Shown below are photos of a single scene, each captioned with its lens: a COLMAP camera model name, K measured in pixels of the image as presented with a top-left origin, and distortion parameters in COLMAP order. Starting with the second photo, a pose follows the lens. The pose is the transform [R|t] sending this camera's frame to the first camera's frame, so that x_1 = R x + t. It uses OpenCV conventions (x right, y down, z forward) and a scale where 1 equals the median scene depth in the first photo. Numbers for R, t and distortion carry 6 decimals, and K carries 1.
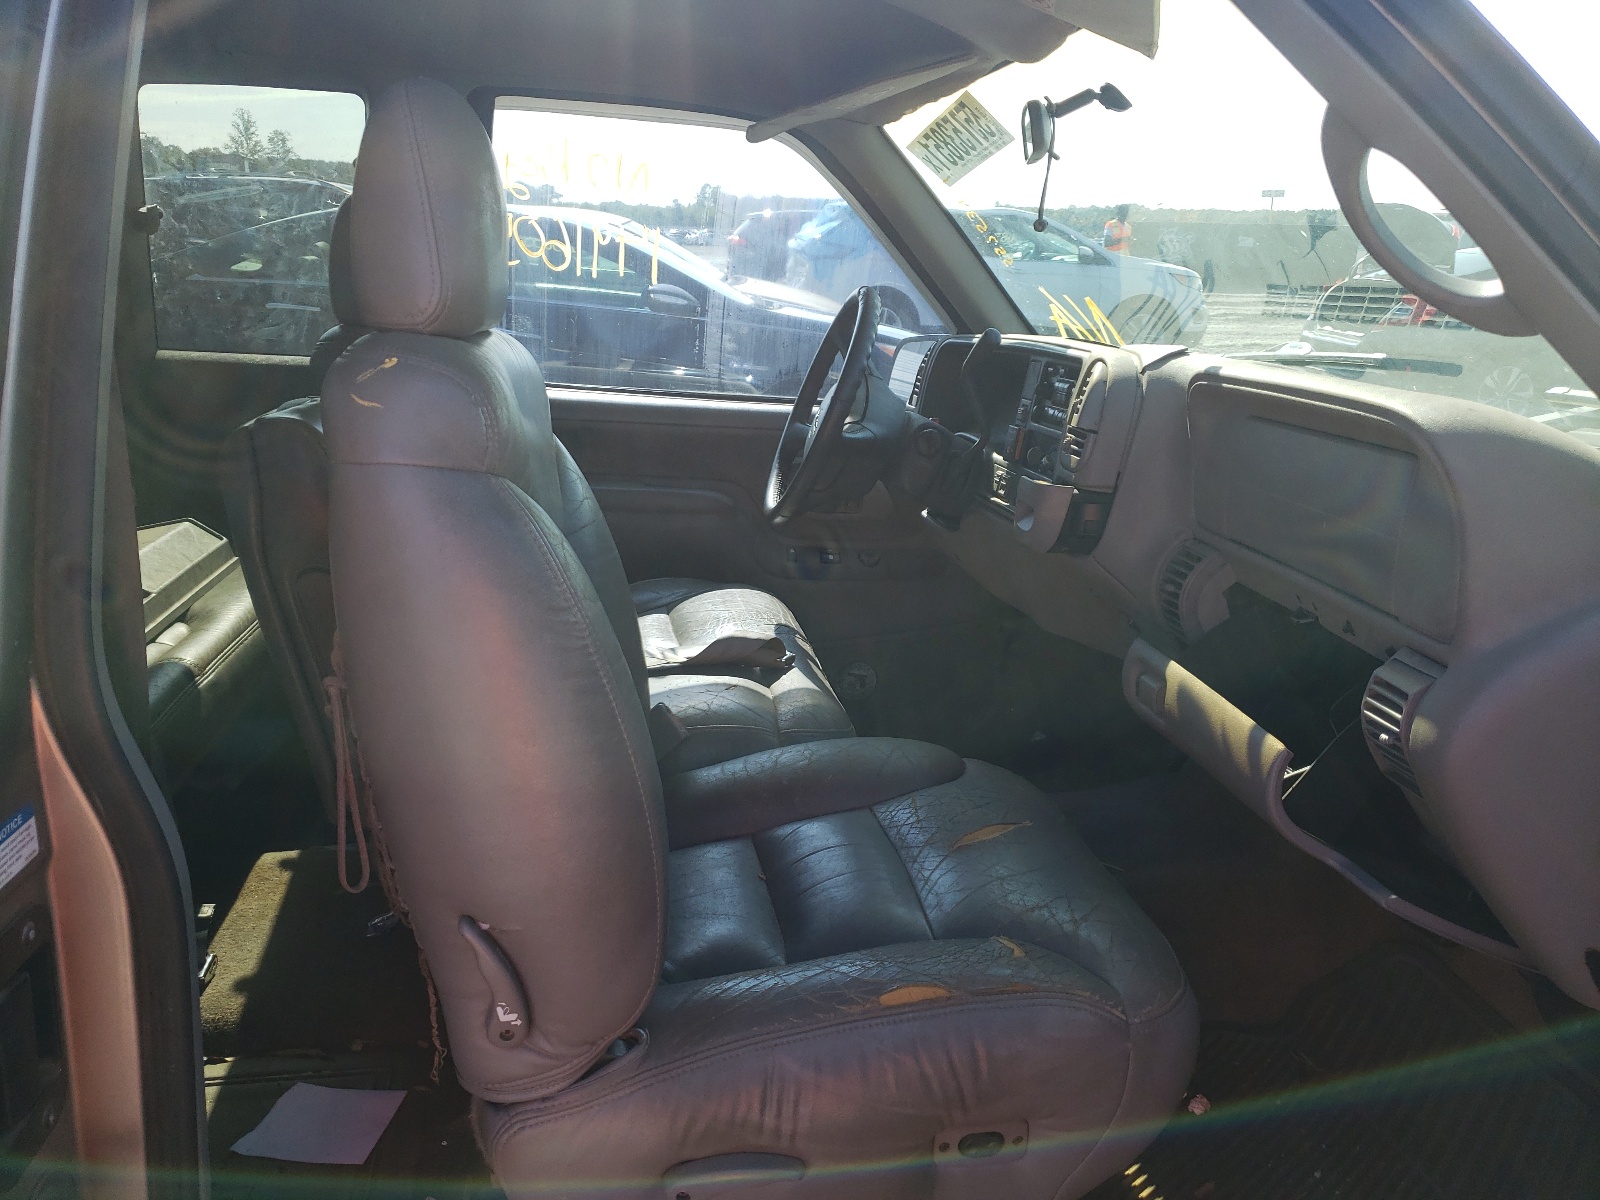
lens RADIAL K [[1355.0, 0, 800.0], [0, 1355.0, 600.0], [0, 0, 1]] dist [-0.003468, 0.060784]
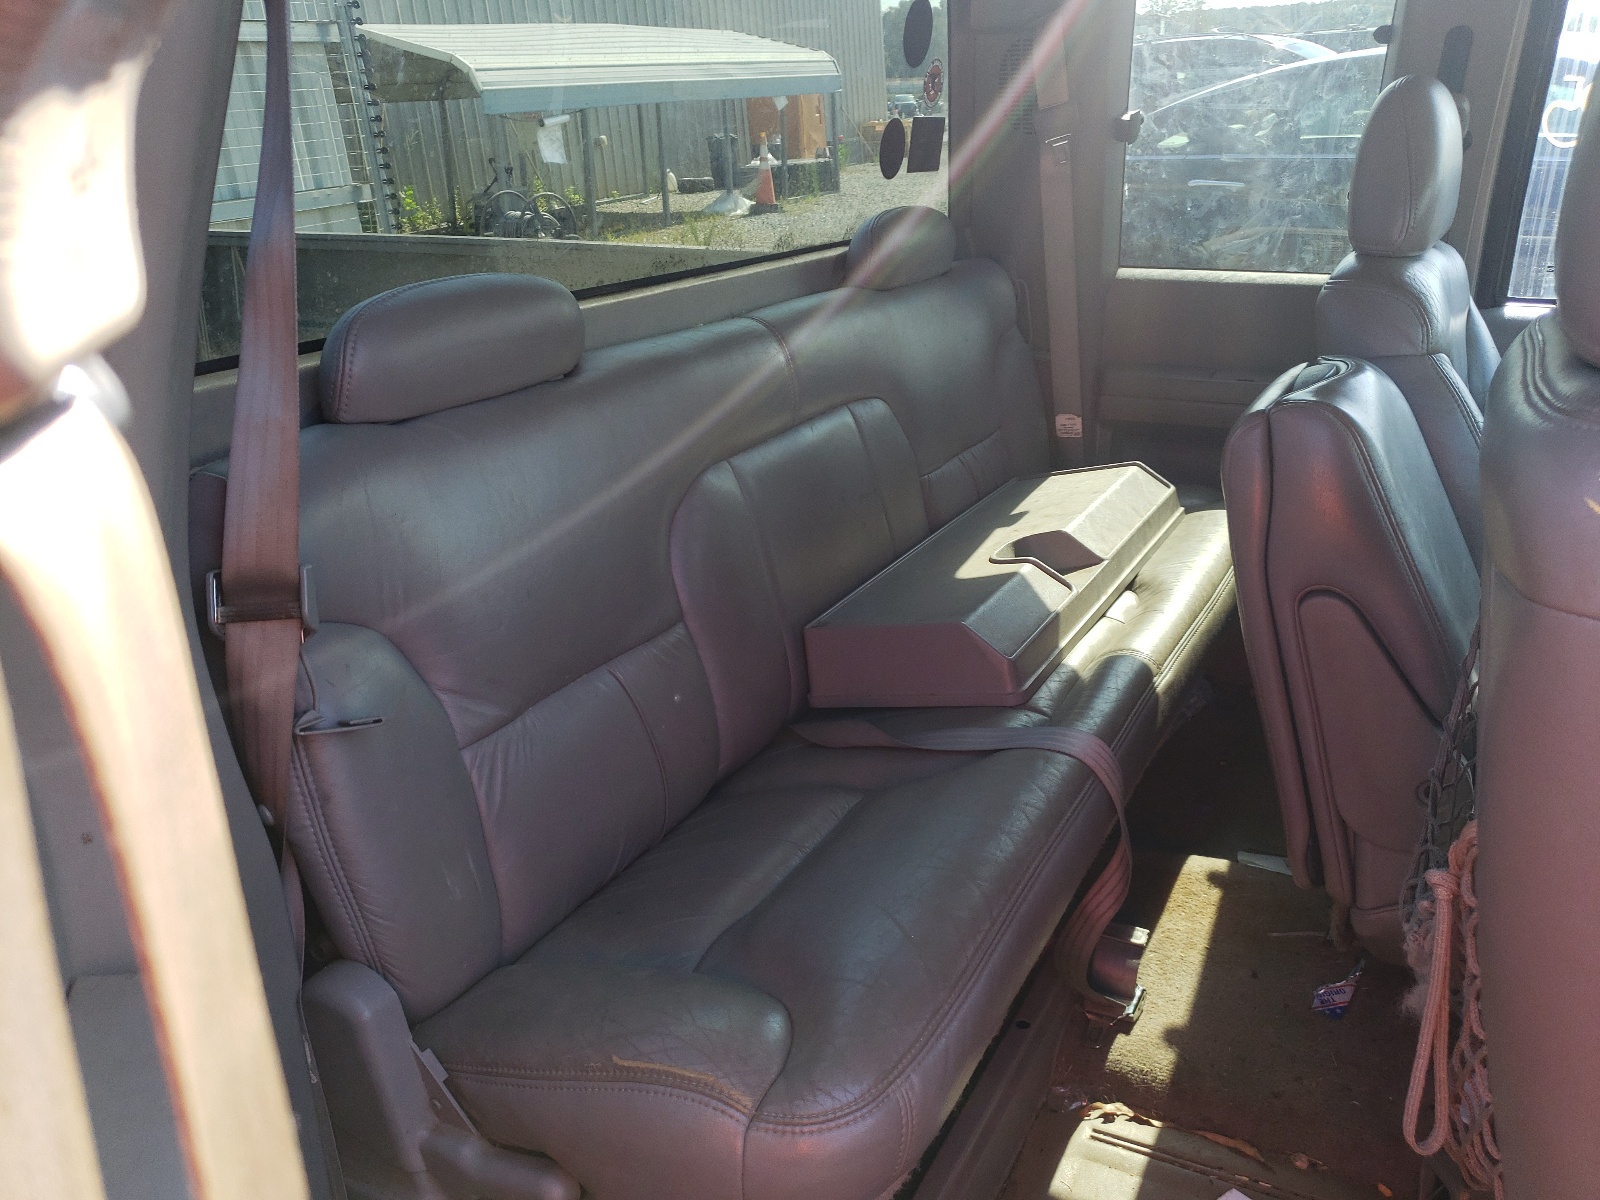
lens RADIAL K [[1355.0, 0, 800.0], [0, 1355.0, 600.0], [0, 0, 1]] dist [-0.003468, 0.060784]
pose [[0.815604, 0.131034, -0.563577, -0.123924], [-0.074122, 0.989656, 0.122829, -0.072491], [0.573843, -0.058406, 0.816880, 0.132353]]
